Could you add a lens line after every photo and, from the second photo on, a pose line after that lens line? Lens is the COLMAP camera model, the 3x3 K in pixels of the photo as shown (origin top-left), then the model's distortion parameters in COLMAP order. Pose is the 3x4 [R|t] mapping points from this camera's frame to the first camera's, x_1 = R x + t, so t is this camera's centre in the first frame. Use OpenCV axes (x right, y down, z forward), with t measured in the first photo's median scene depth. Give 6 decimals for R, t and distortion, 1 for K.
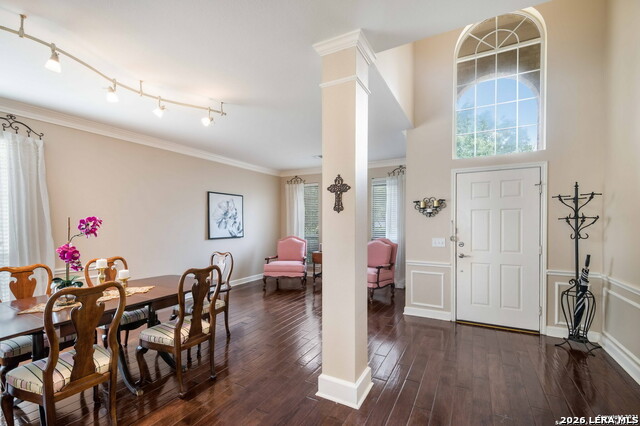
lens RADIAL K [[274.6, 0, 332.0], [0, 274.6, 223.3], [0, 0, 1]] dist [0.006019, -0.006246]
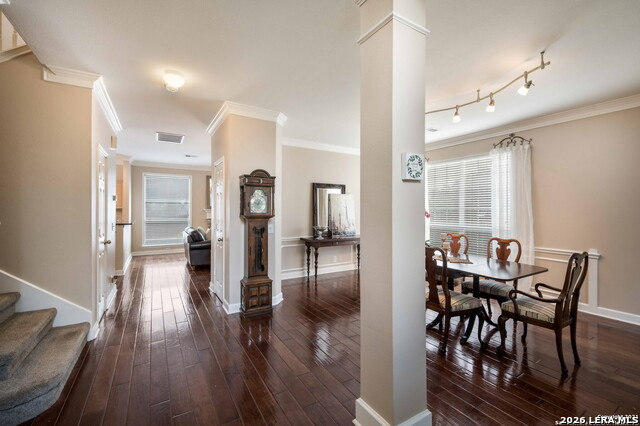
lens RADIAL K [[274.6, 0, 321.2], [0, 274.6, 209.4], [0, 0, 1]] dist [0.006019, -0.006246]
pose [[-0.524402, 0.007919, -0.851434, 0.607118], [-0.003242, 0.999931, 0.011297, -0.009704], [0.851465, 0.008685, -0.524340, 0.925868]]
